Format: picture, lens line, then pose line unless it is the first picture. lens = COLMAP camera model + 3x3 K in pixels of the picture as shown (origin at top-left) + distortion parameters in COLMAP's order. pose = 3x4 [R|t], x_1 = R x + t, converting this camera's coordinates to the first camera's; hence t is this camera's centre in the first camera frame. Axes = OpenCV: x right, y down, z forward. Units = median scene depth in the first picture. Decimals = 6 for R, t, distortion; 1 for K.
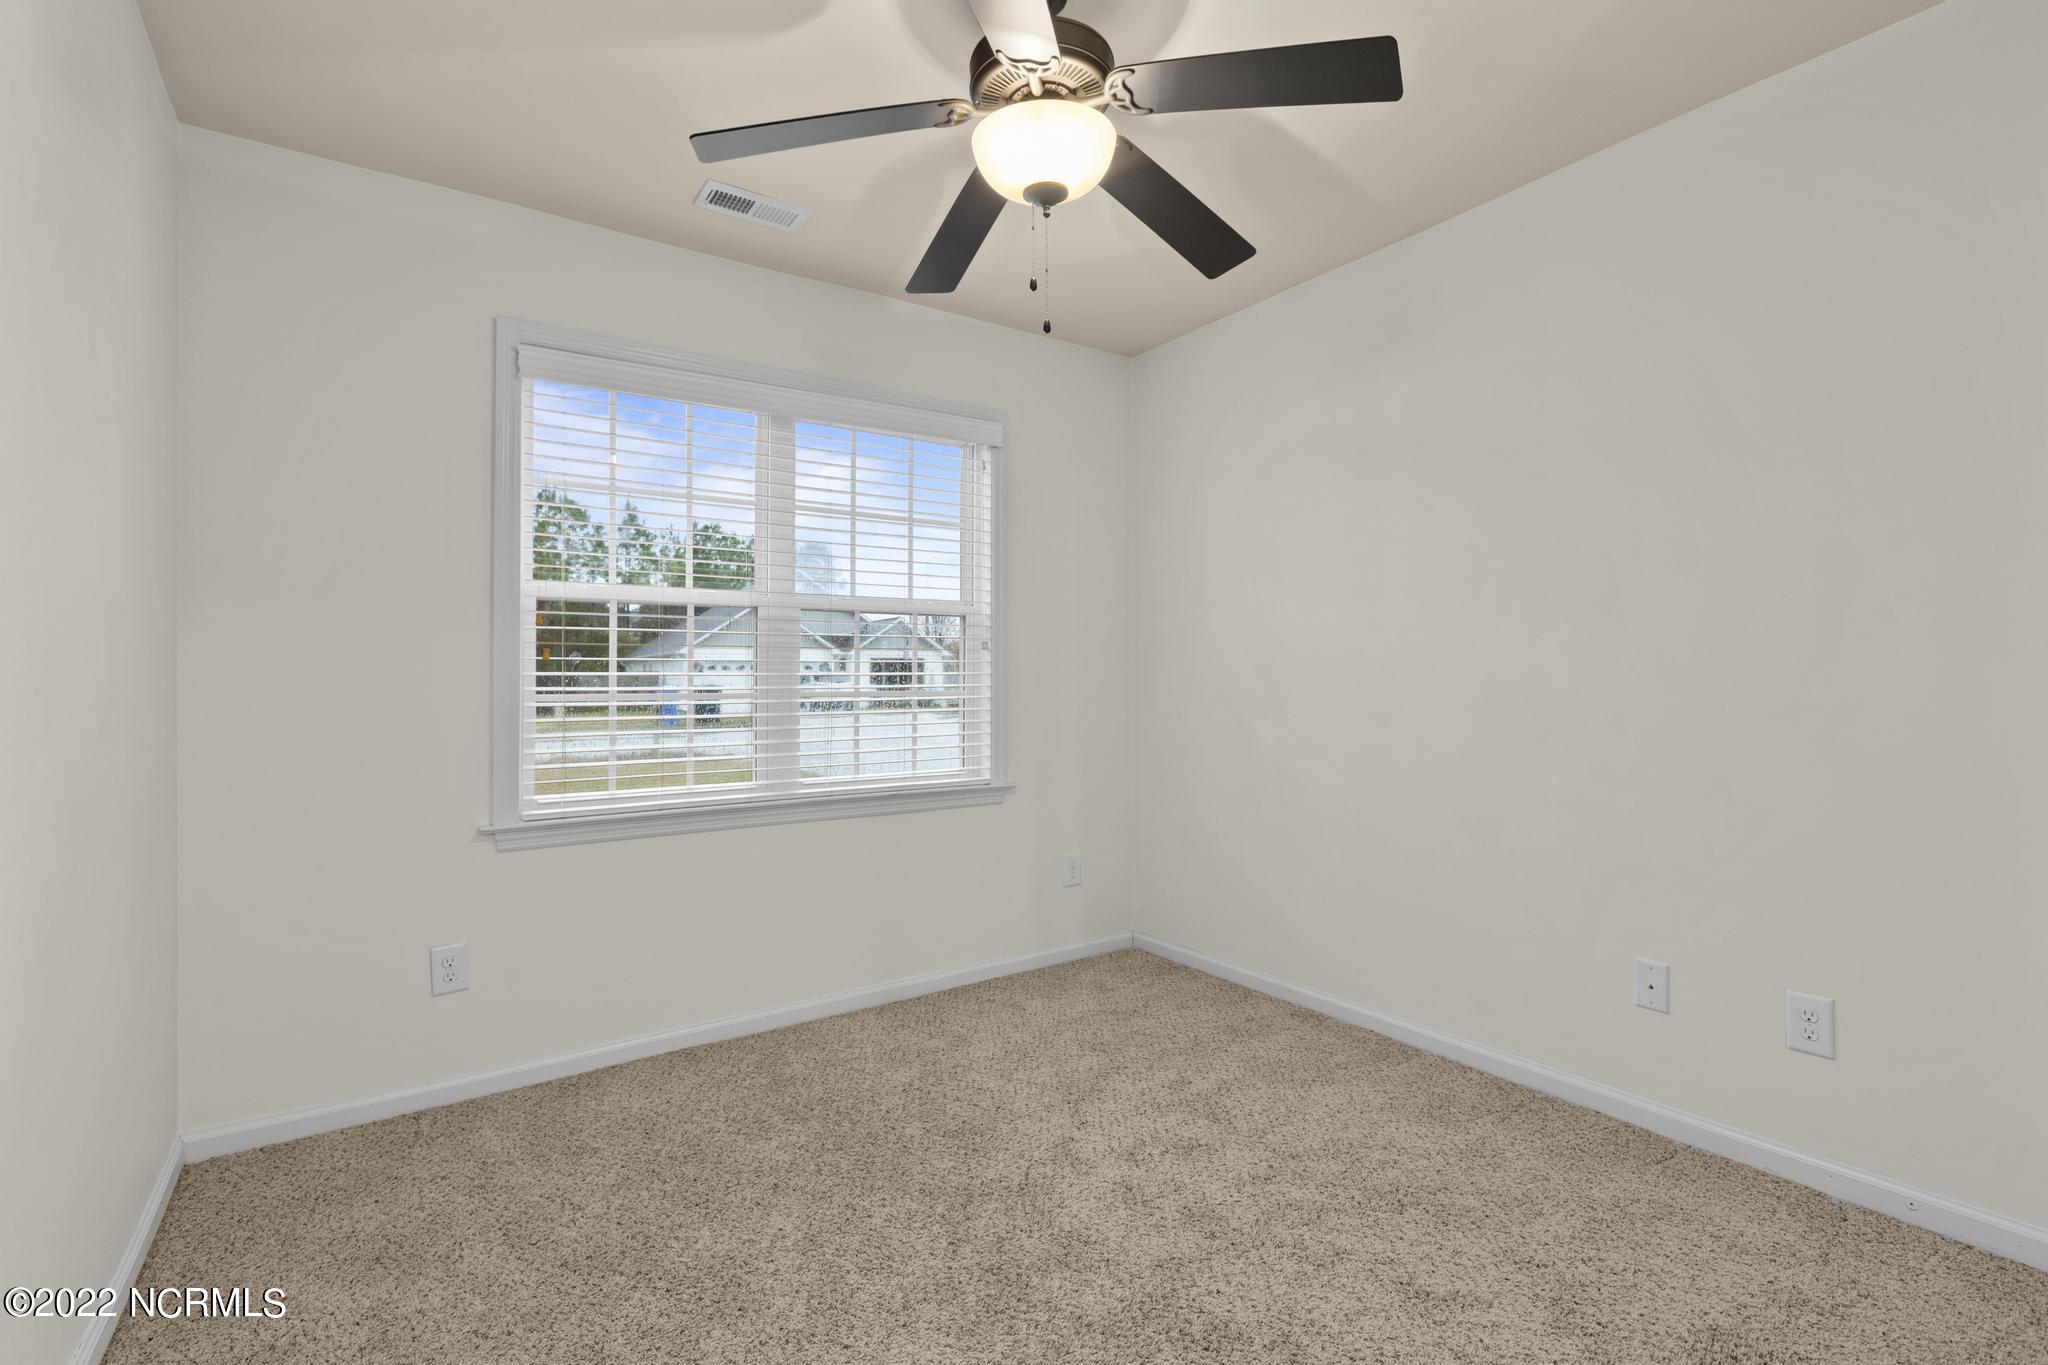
lens RADIAL K [[938.9, 0, 1035.1], [0, 938.9, 682.7], [0, 0, 1]] dist [0.002105, -0.000050]
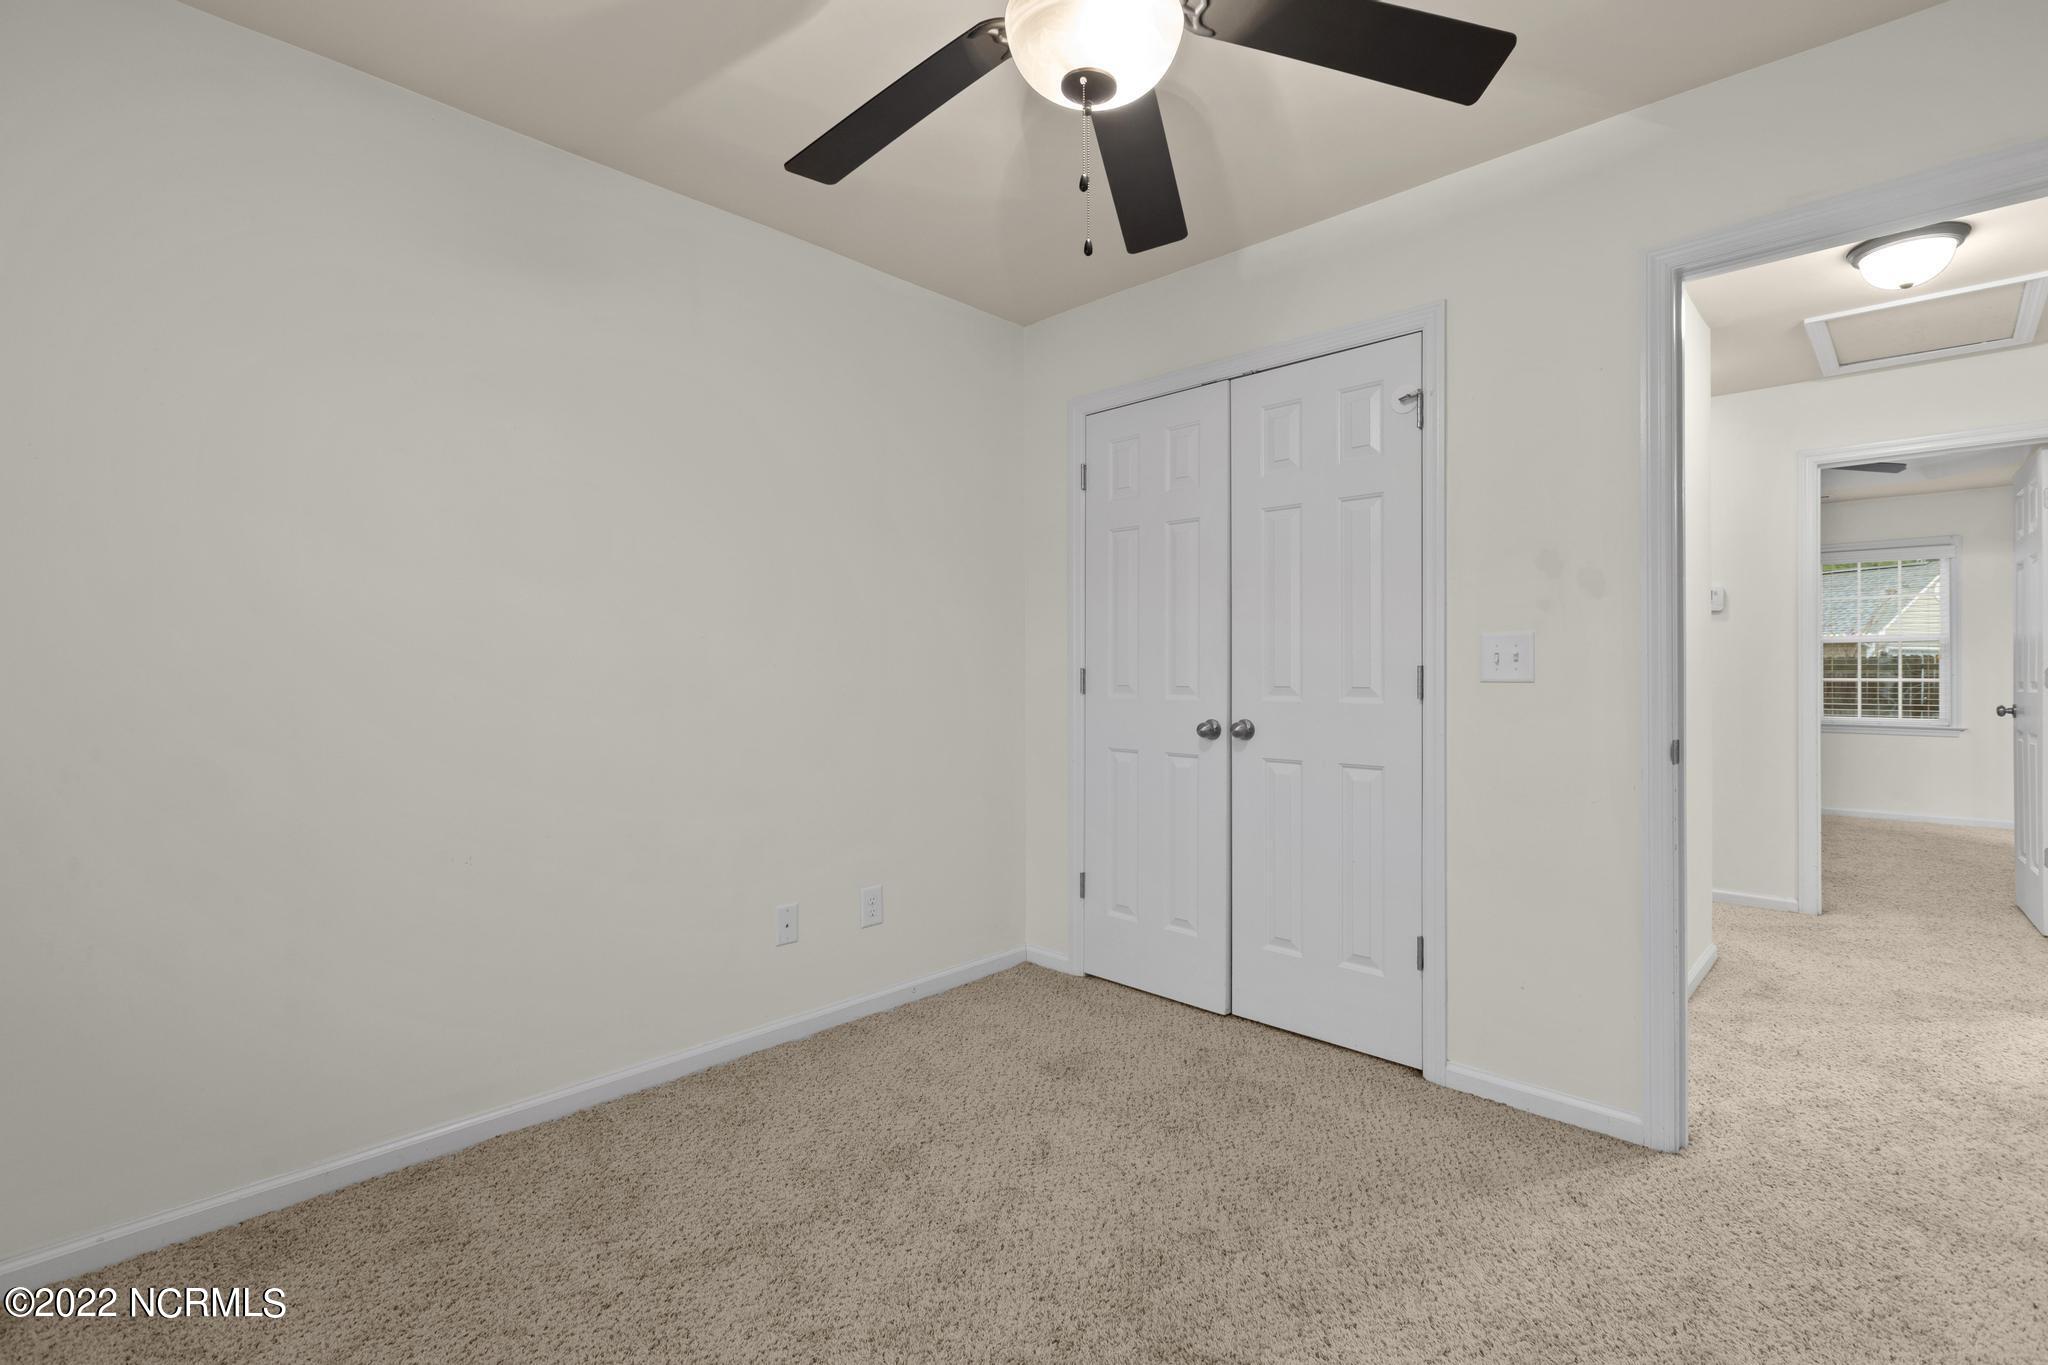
lens RADIAL K [[938.9, 0, 1035.1], [0, 938.9, 682.7], [0, 0, 1]] dist [0.002105, -0.000050]
pose [[-0.227170, -0.003106, 0.973850, -0.615062], [-0.001869, 0.999994, 0.002754, 0.001418], [-0.973853, -0.001195, -0.227174, 0.964091]]
